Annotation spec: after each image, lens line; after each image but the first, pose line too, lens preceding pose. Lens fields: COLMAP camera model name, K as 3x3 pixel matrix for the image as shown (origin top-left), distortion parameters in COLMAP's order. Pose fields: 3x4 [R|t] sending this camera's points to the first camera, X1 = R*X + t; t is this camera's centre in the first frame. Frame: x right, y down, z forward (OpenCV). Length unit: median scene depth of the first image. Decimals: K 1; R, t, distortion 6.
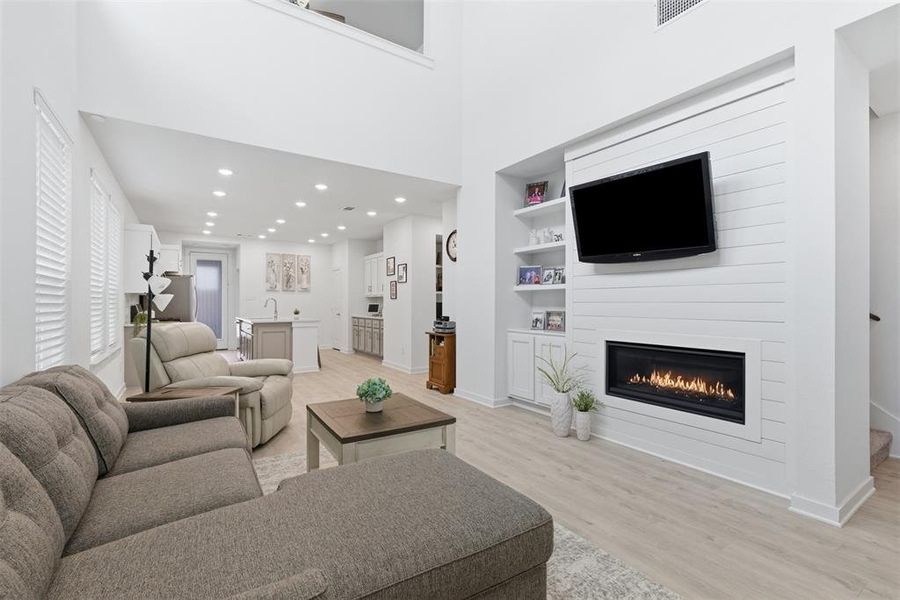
lens RADIAL K [[404.7, 0, 454.7], [0, 404.7, 301.8], [0, 0, 1]] dist [0.000335, 0.001293]
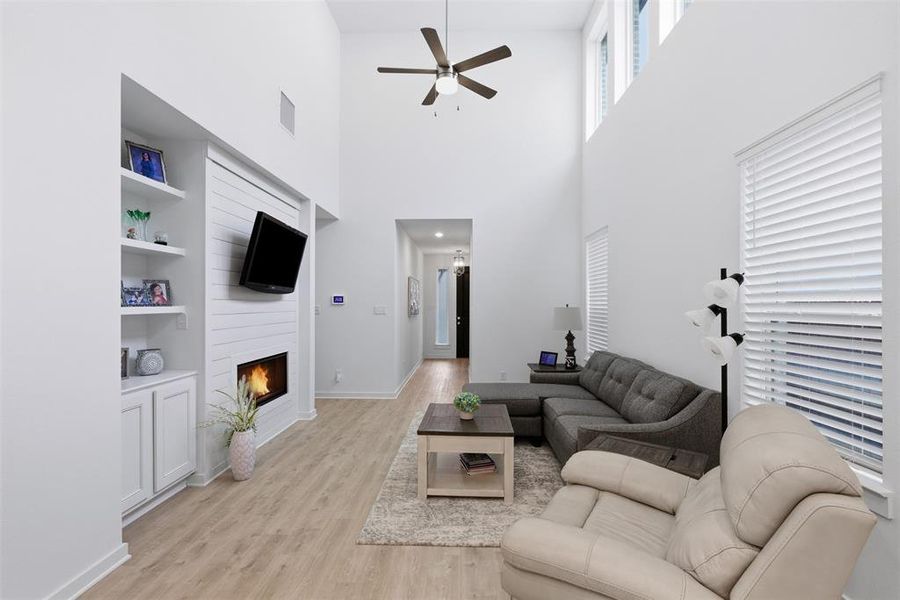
lens RADIAL K [[404.7, 0, 452.8], [0, 404.7, 302.0], [0, 0, 1]] dist [0.000335, 0.001293]
pose [[-0.818978, 0.005547, 0.573798, -0.748521], [-0.002675, 0.999905, -0.013485, -0.055548], [-0.573819, -0.012579, -0.818886, 1.754513]]
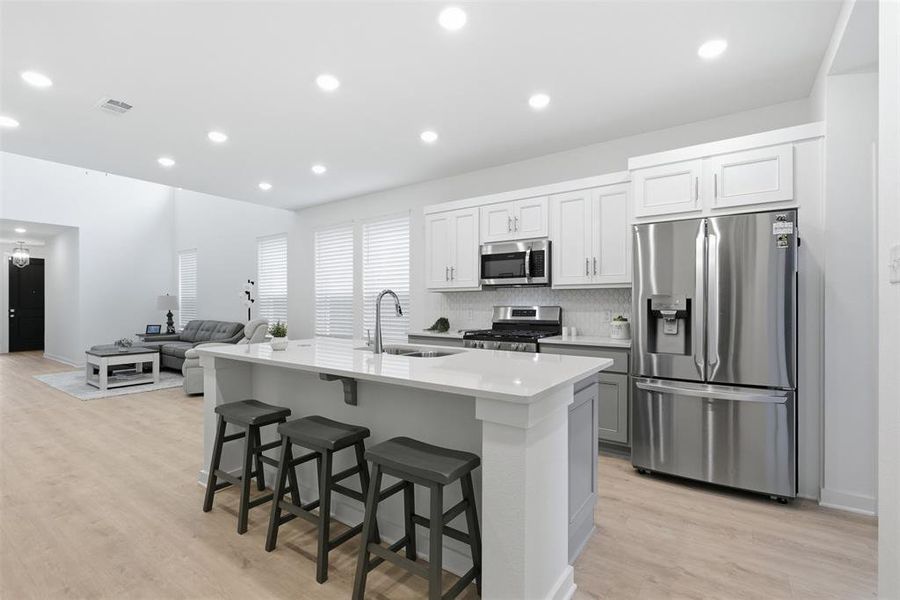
lens RADIAL K [[404.7, 0, 449.8], [0, 404.7, 300.2], [0, 0, 1]] dist [0.000335, 0.001293]
pose [[-0.931174, 0.005984, -0.364525, -0.882901], [0.009801, 0.999915, -0.008622, -0.004861], [0.364442, -0.011601, -0.931154, 2.874232]]
